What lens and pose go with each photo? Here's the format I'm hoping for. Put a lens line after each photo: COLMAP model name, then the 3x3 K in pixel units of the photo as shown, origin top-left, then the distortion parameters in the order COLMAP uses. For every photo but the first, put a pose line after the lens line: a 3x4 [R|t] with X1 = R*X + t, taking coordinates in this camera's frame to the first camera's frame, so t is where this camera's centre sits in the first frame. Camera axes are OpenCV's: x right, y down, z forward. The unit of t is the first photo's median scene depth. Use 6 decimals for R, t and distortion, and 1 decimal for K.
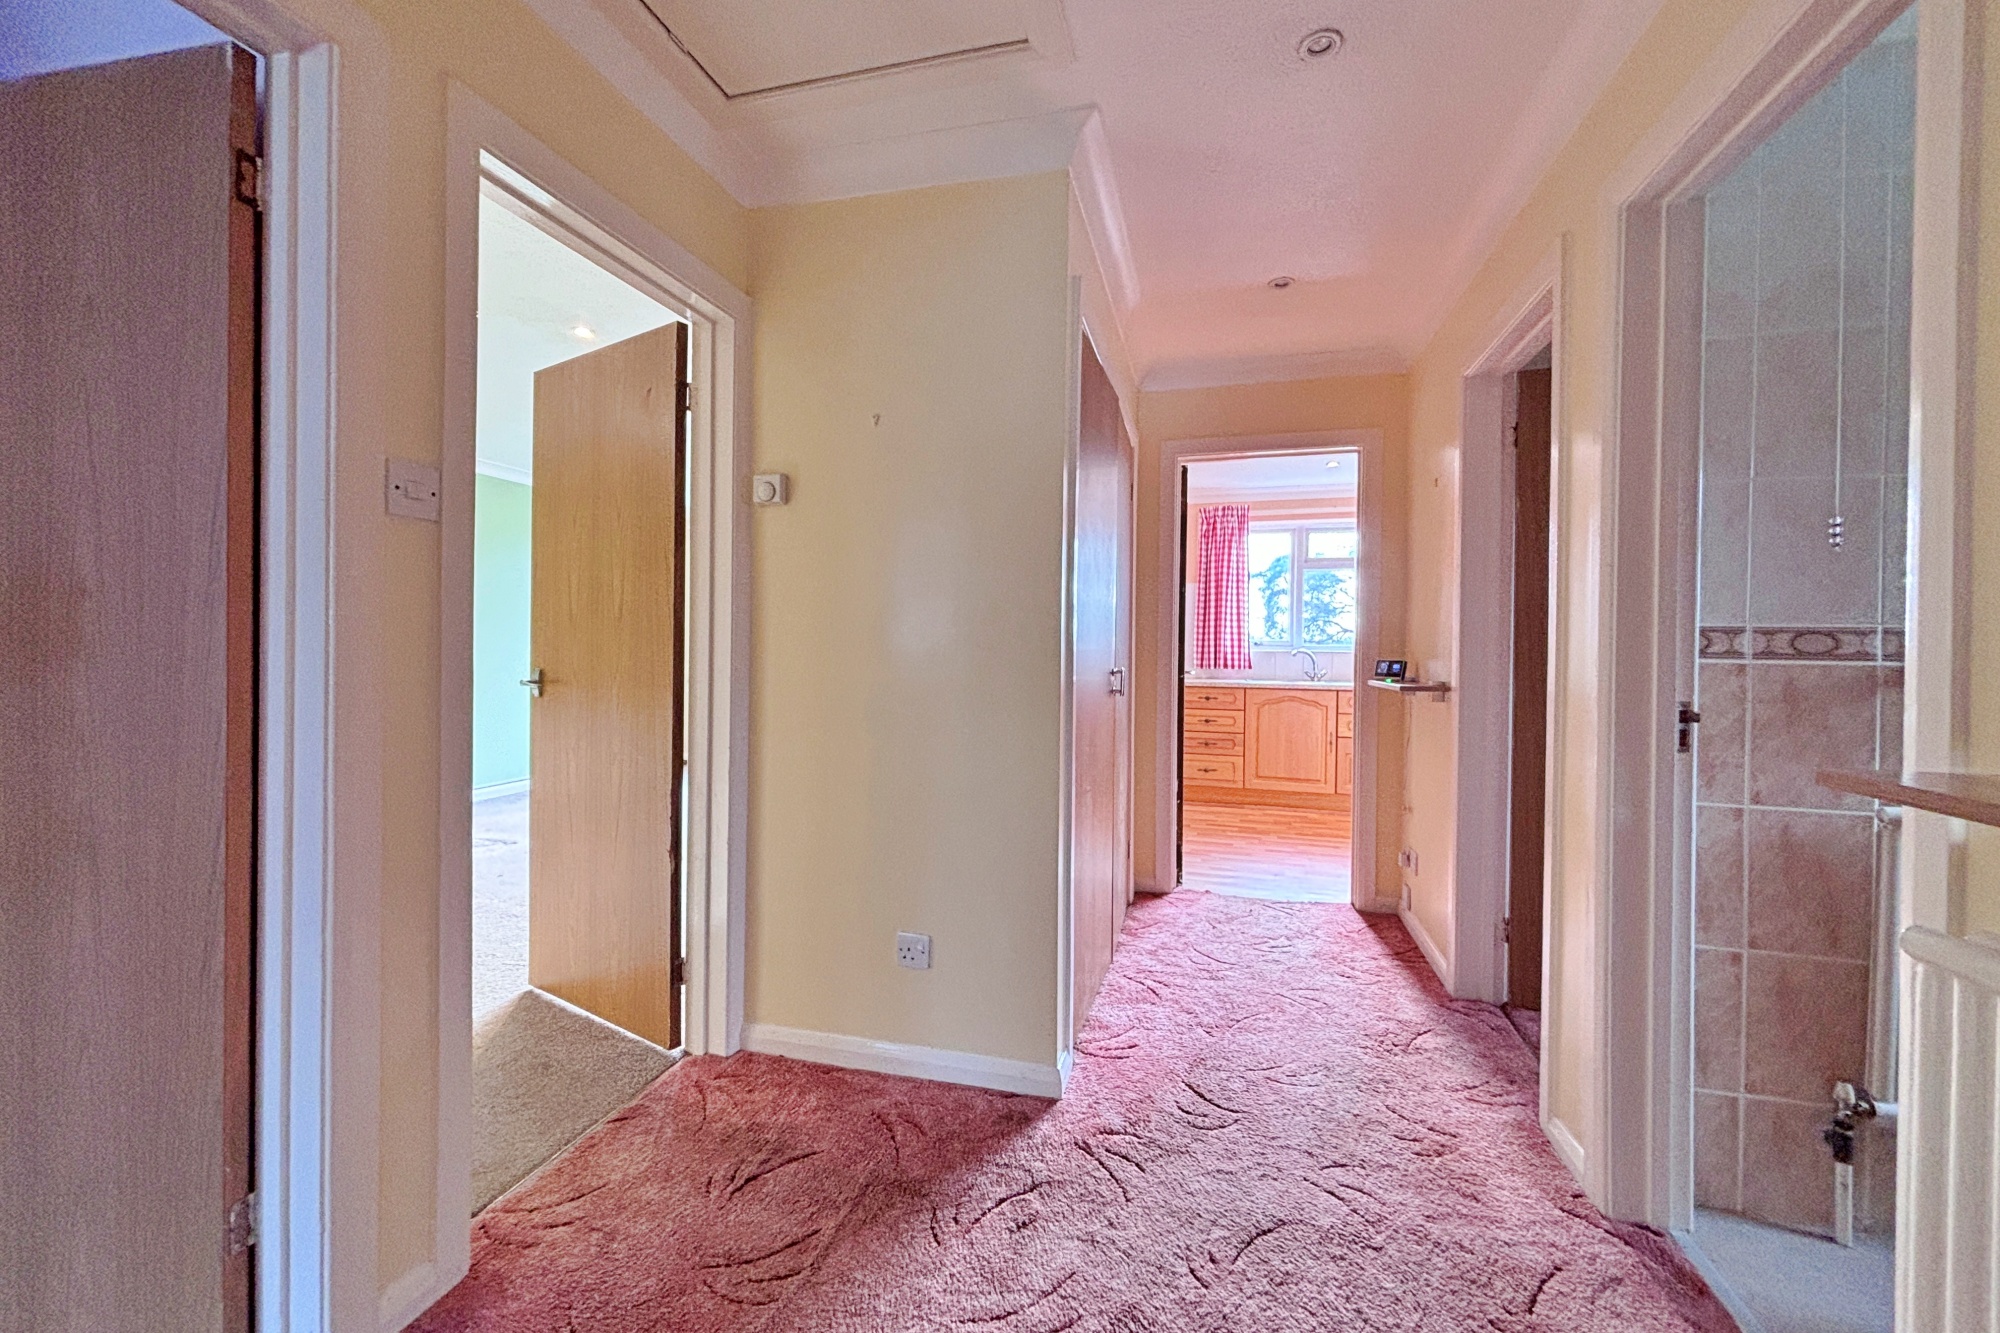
lens RADIAL K [[818.1, 0, 998.3], [0, 818.1, 630.7], [0, 0, 1]] dist [0.101727, -0.000030]
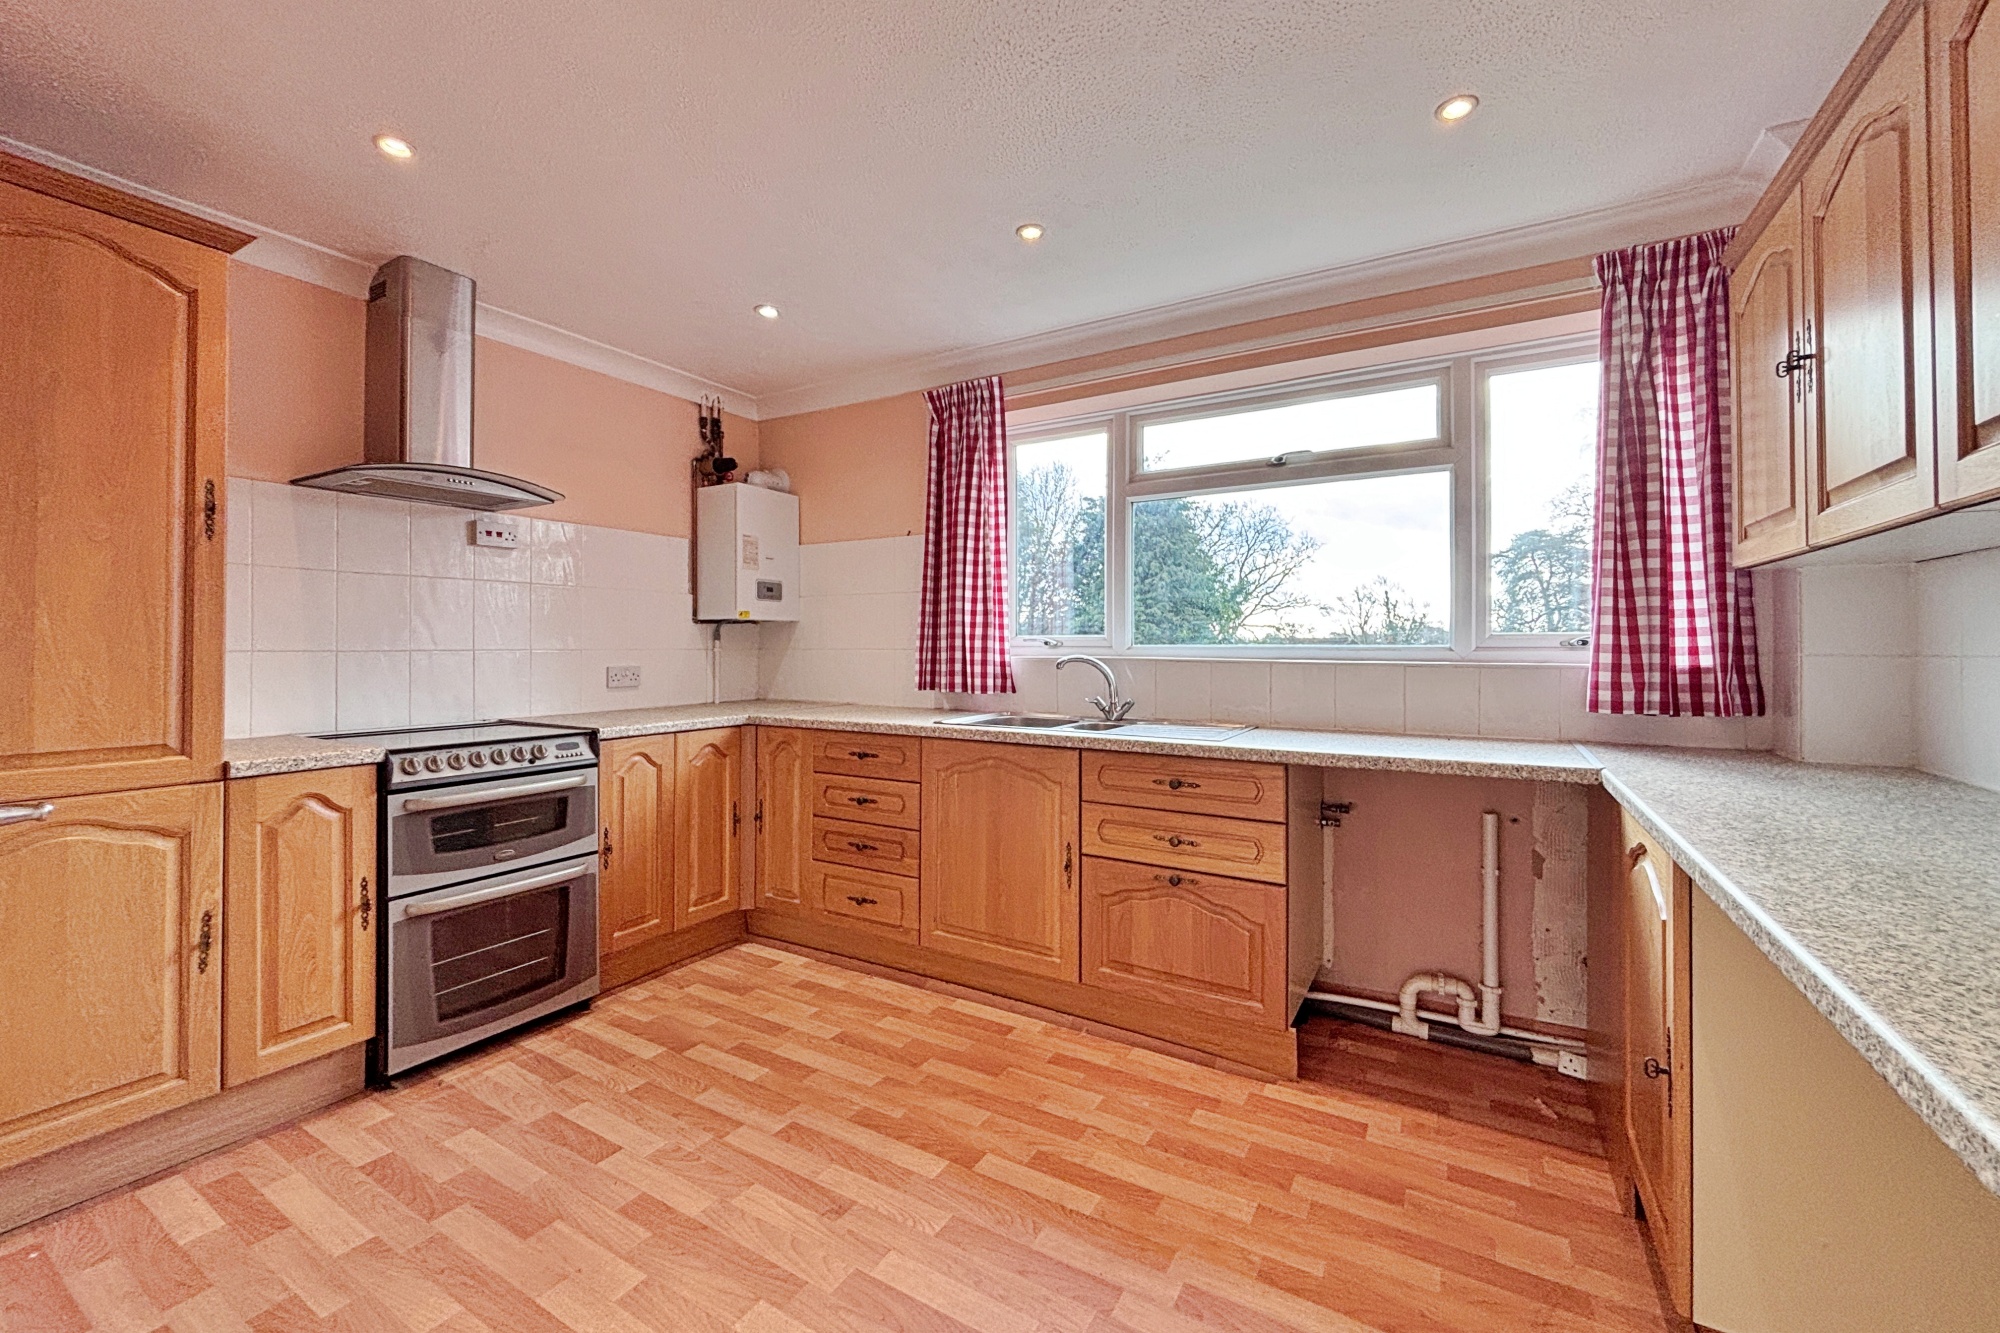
lens RADIAL K [[818.1, 0, 998.3], [0, 818.1, 630.7], [0, 0, 1]] dist [0.101727, -0.000030]
pose [[0.966576, -0.000252, -0.256379, 0.421236], [0.002193, 0.999971, 0.007285, 0.000917], [0.256370, -0.007603, 0.966549, 0.486618]]
